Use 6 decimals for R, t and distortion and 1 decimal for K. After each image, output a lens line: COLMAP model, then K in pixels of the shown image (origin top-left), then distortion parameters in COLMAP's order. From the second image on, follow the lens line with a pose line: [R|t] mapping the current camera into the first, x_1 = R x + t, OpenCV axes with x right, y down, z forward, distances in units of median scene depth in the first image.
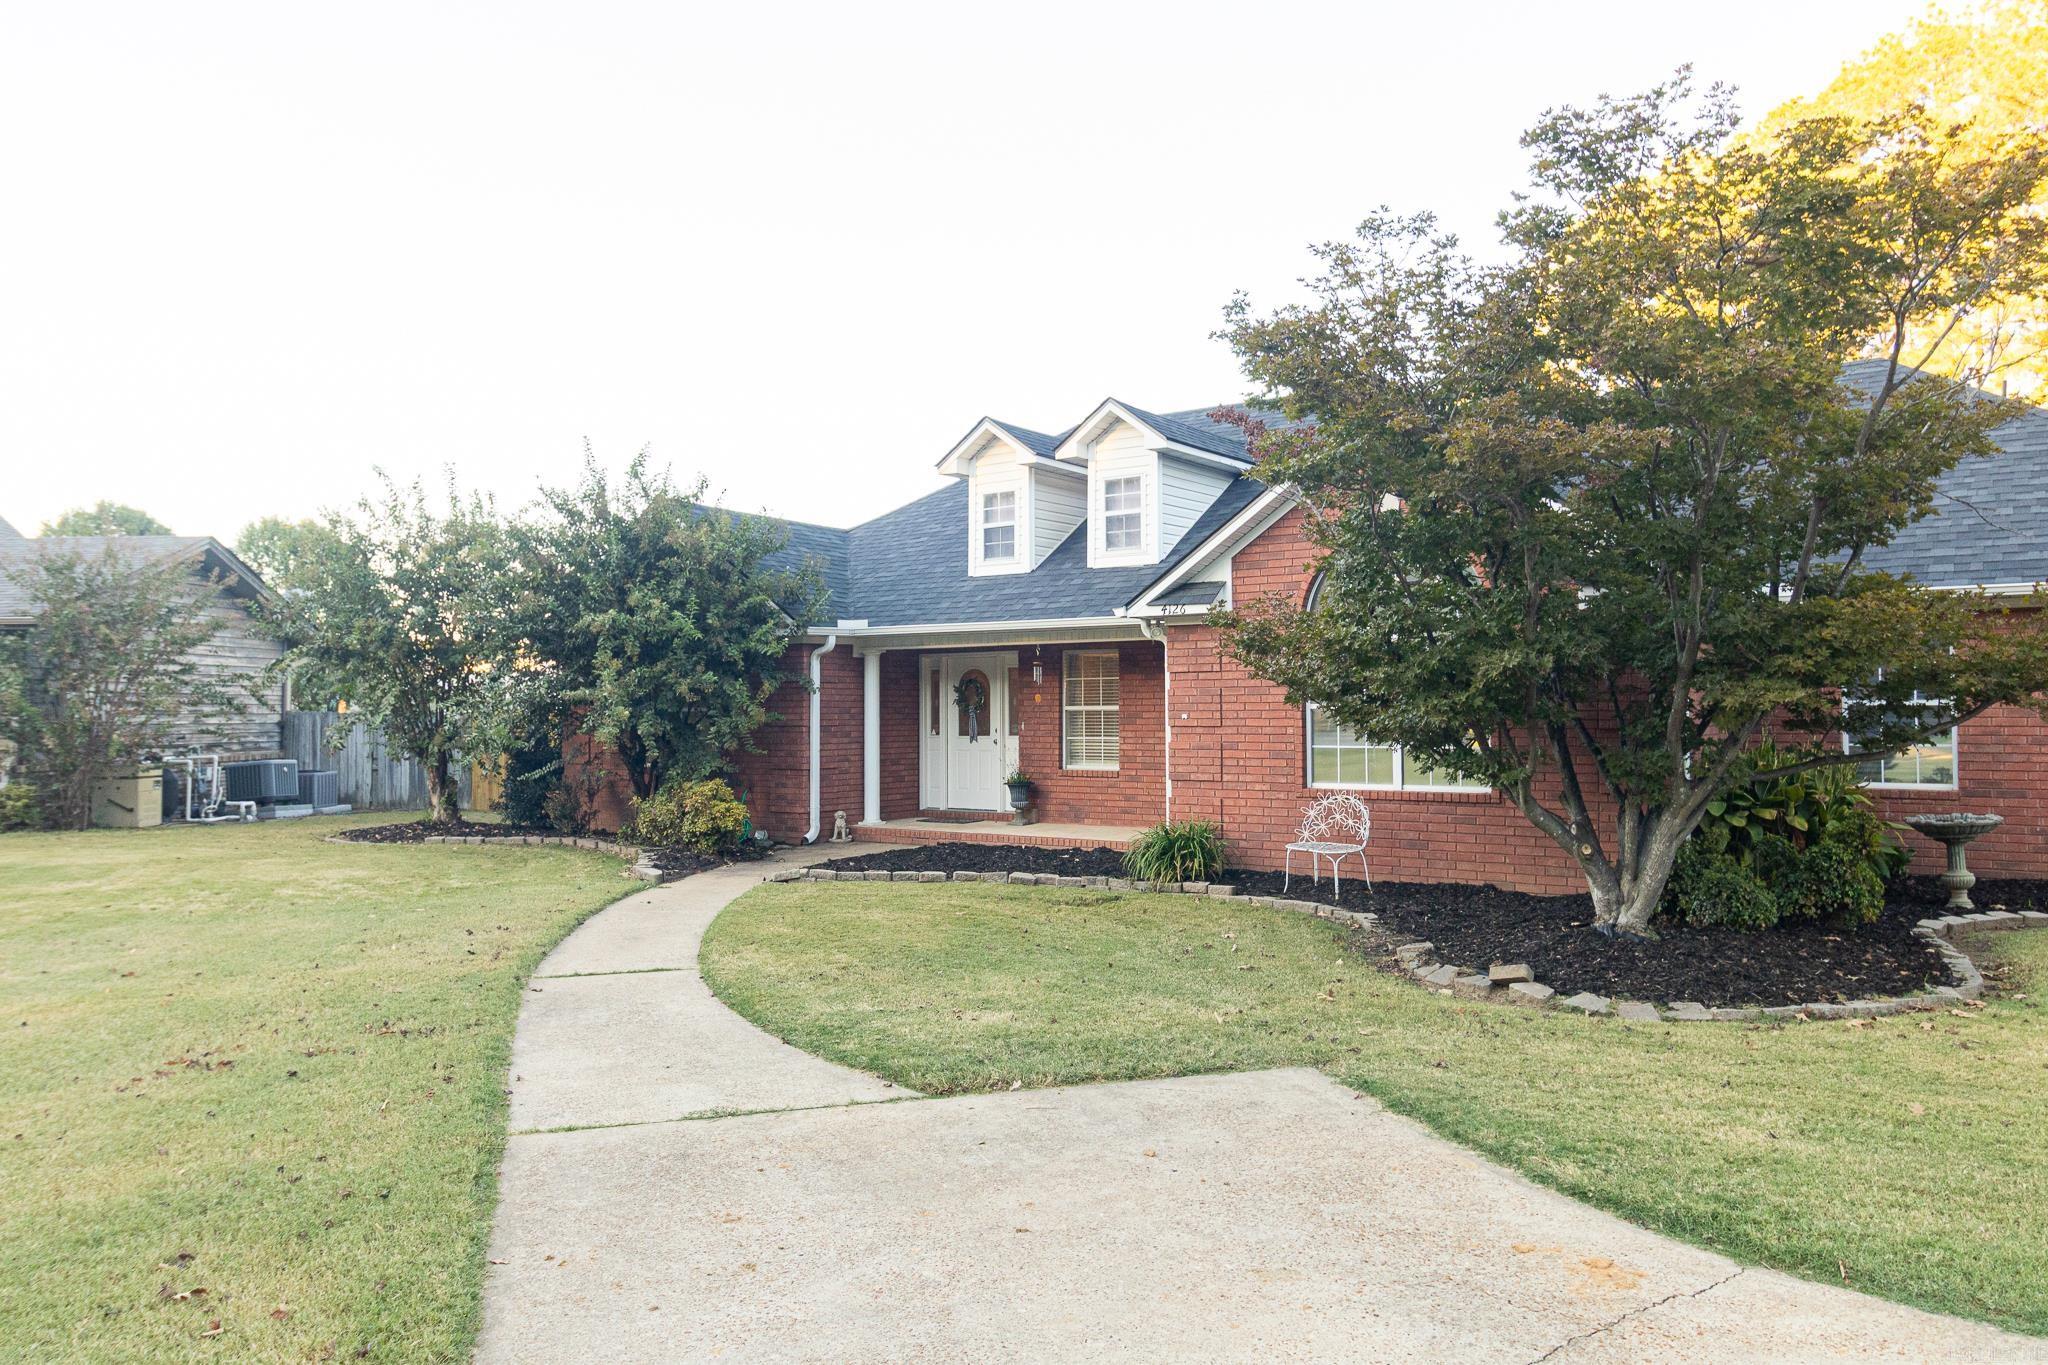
lens RADIAL K [[1429.1, 0, 1082.7], [0, 1429.1, 659.4], [0, 0, 1]] dist [-0.002531, -0.003256]
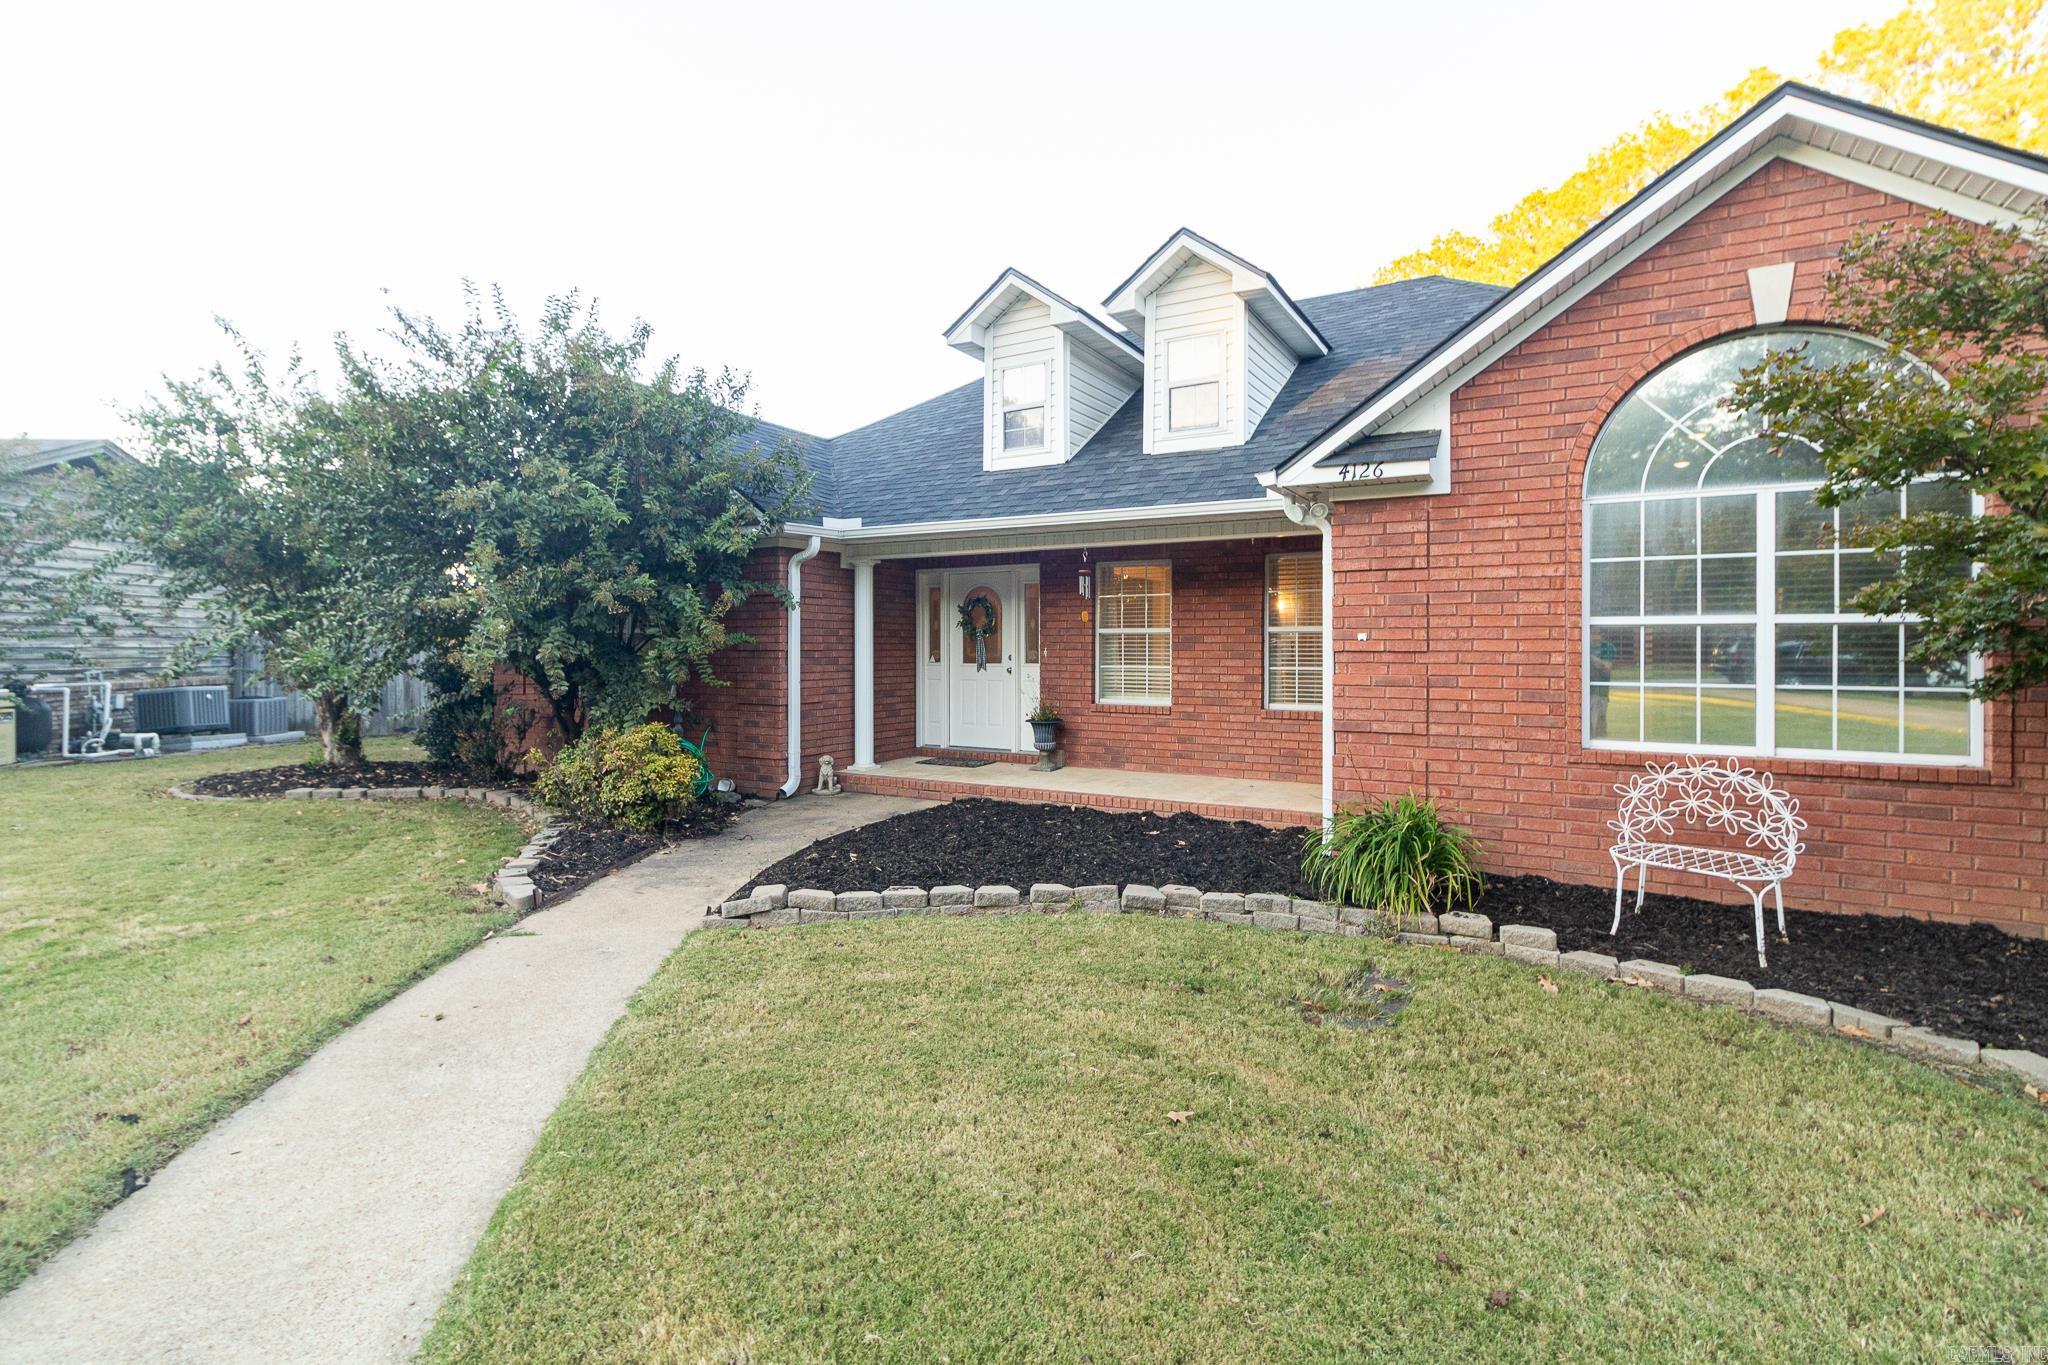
lens RADIAL K [[921.9, 0, 1061.3], [0, 921.9, 649.8], [0, 0, 1]] dist [-0.001304, -0.000001]
pose [[0.994981, 0.004988, 0.099943, -0.091852], [-0.009013, 0.999165, 0.039863, 0.024746], [-0.099660, -0.040563, 0.994194, 0.480875]]
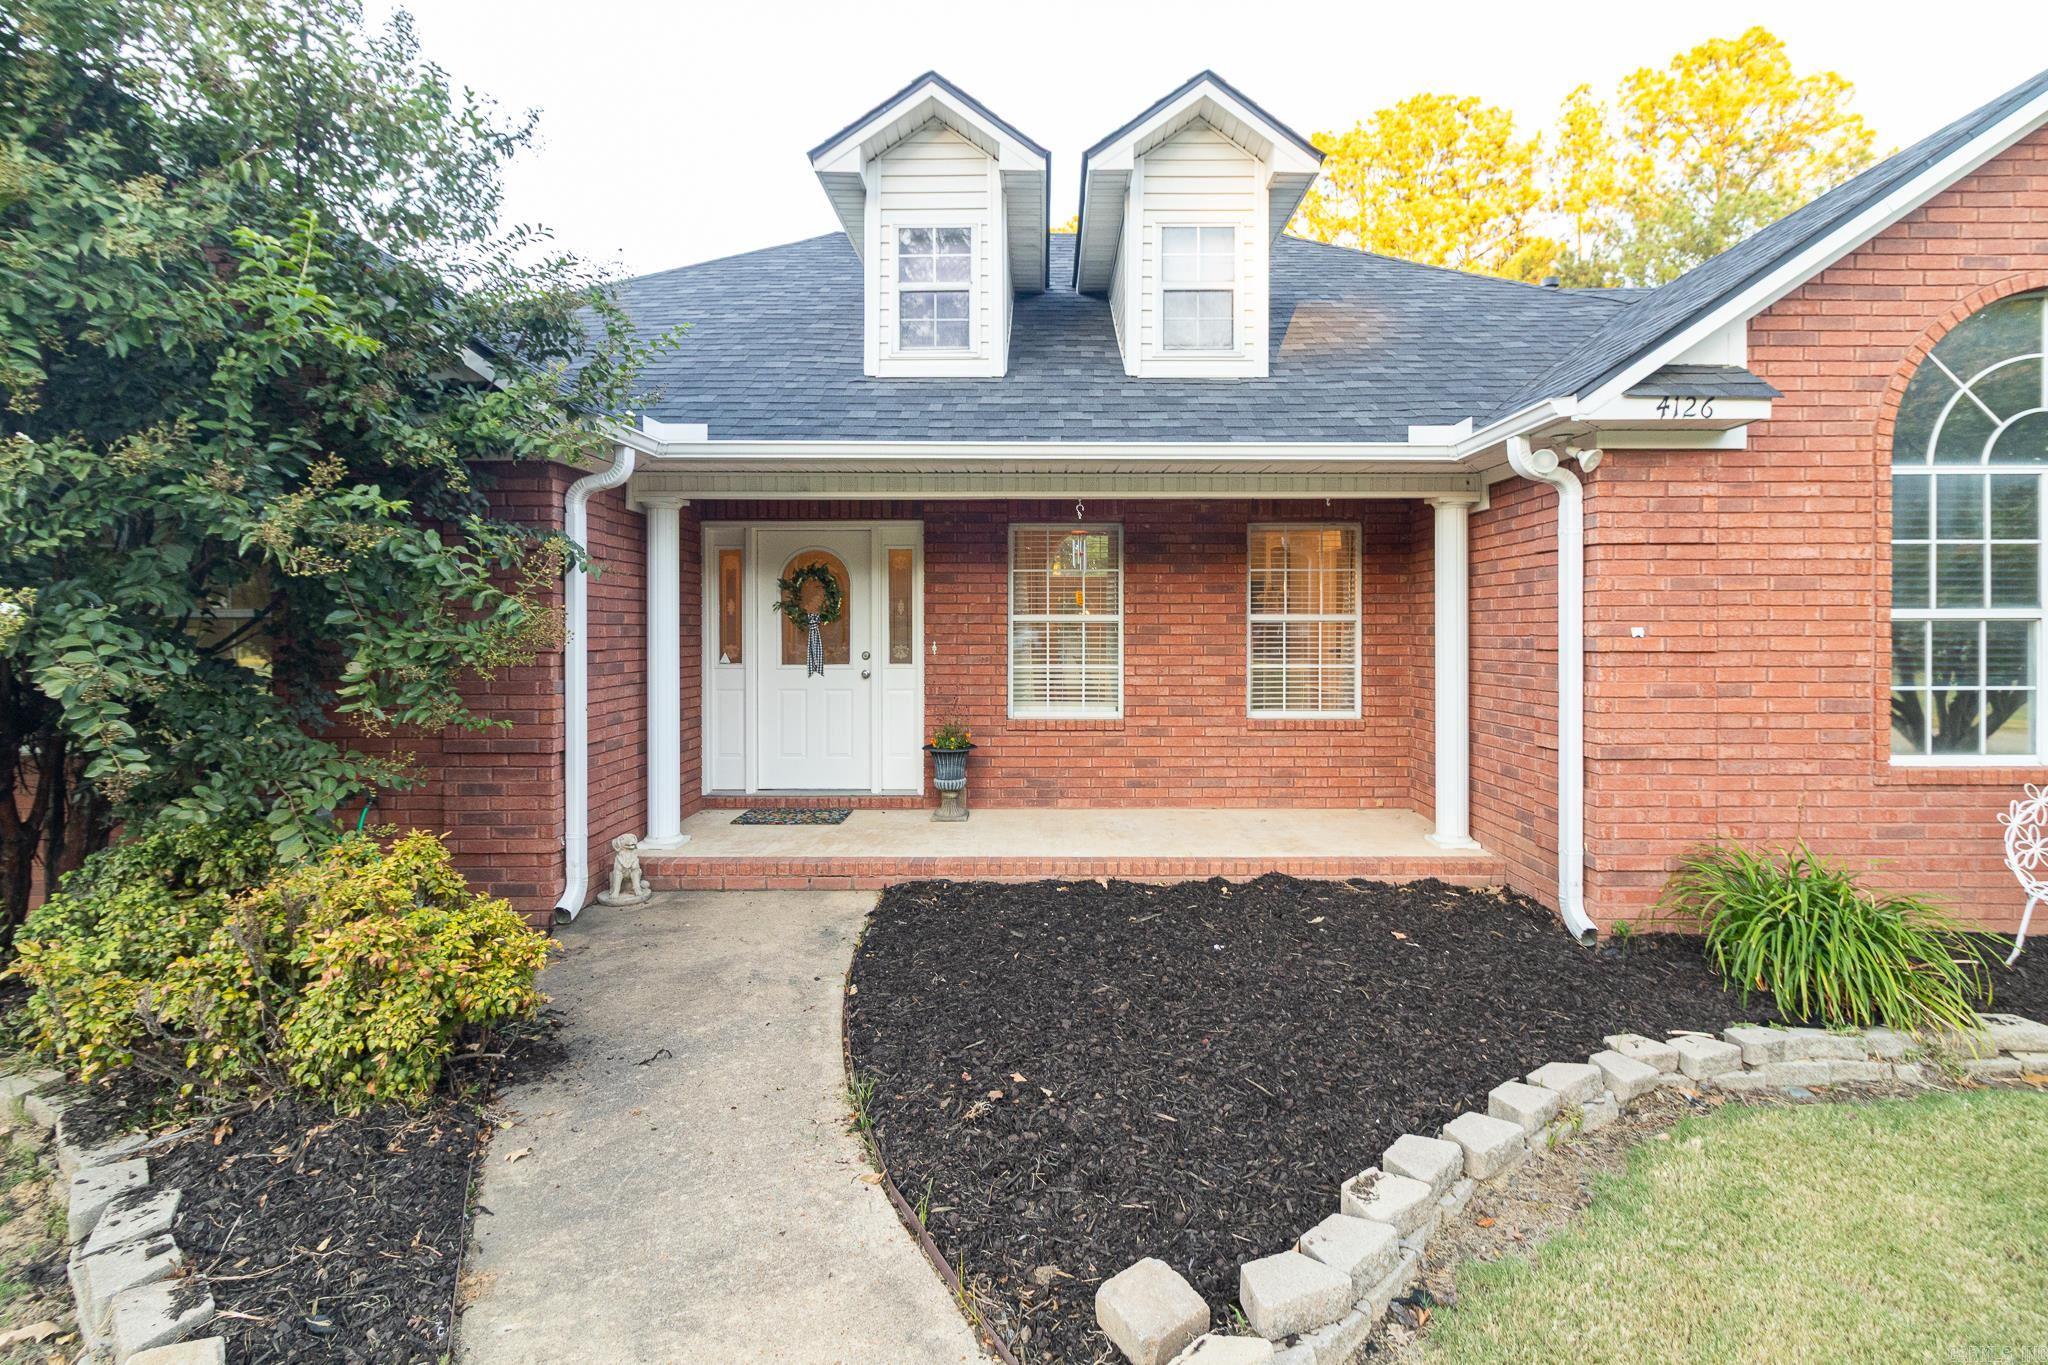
lens RADIAL K [[911.1, 0, 1019.2], [0, 911.1, 631.0], [0, 0, 1]] dist [0.000788, 0.000060]
pose [[0.830345, 0.002562, 0.557244, -0.235214], [-0.023932, 0.999231, 0.031067, 0.028642], [-0.556736, -0.039132, 0.829767, 0.703015]]
